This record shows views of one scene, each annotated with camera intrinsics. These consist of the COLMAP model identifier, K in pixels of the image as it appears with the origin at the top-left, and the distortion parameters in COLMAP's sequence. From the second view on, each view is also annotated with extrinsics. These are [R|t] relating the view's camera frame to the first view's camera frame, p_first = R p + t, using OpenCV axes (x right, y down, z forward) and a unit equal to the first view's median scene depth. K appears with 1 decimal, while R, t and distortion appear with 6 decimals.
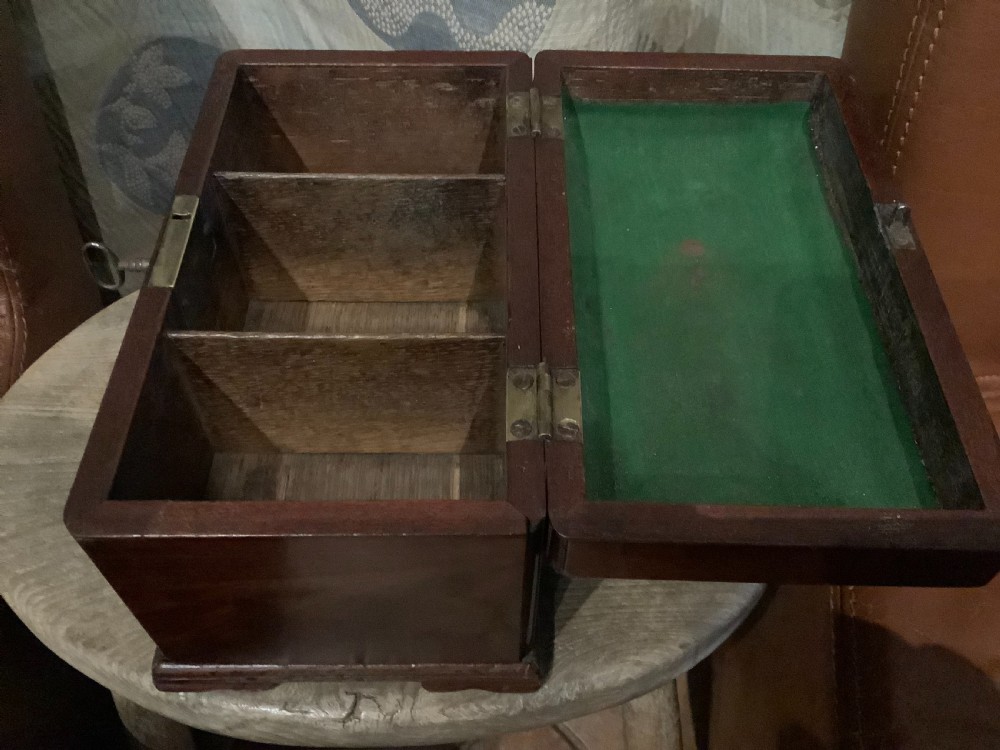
lens RADIAL K [[907.8, 0, 500.0], [0, 907.8, 375.0], [0, 0, 1]] dist [0.052298, -0.137928]
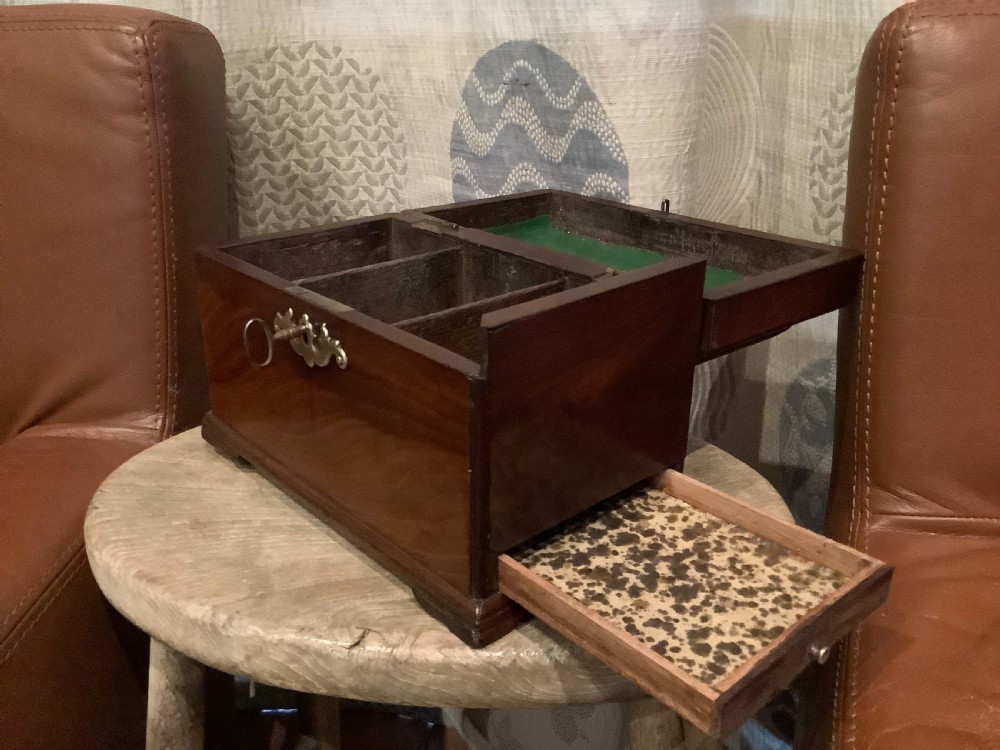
lens RADIAL K [[896.9, 0, 503.3], [0, 896.9, 373.2], [0, 0, 1]] dist [0.079848, -0.192458]
pose [[0.986060, 0.056601, -0.156466, 0.113165], [-0.125431, 0.870732, -0.475492, 0.411798], [0.109327, 0.488489, 0.865694, -0.053479]]
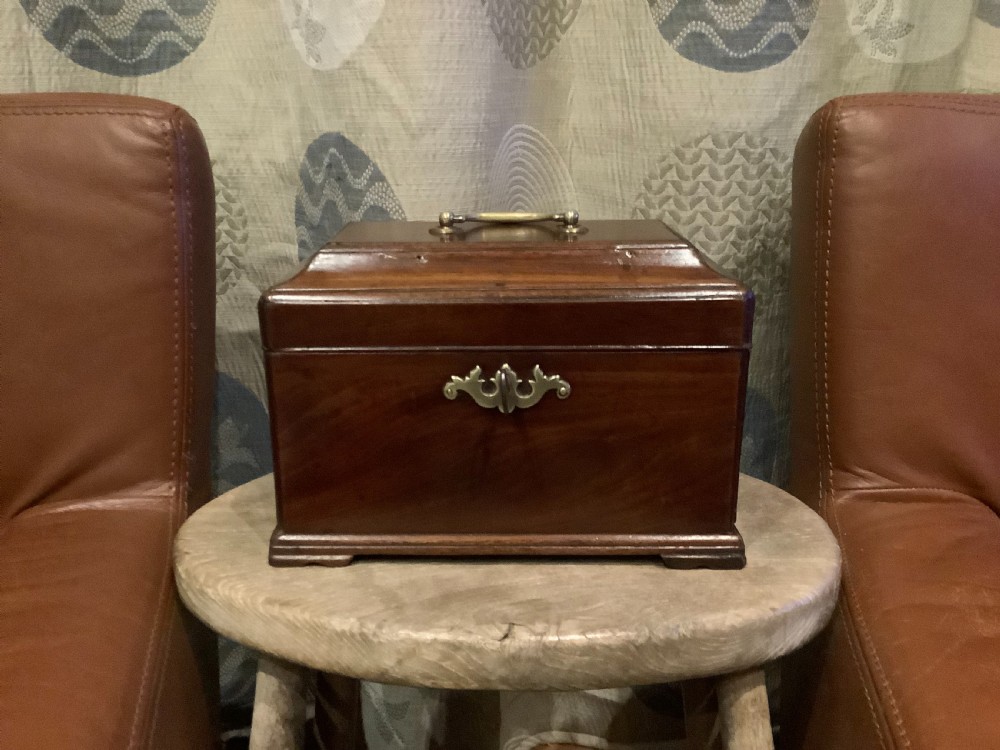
lens RADIAL K [[896.9, 0, 503.3], [0, 896.9, 373.2], [0, 0, 1]] dist [0.079848, -0.192458]
pose [[0.999917, 0.004374, 0.012082, -0.130180], [0.003588, 0.807807, -0.589436, 0.560813], [-0.012338, 0.589430, 0.807725, -0.115699]]
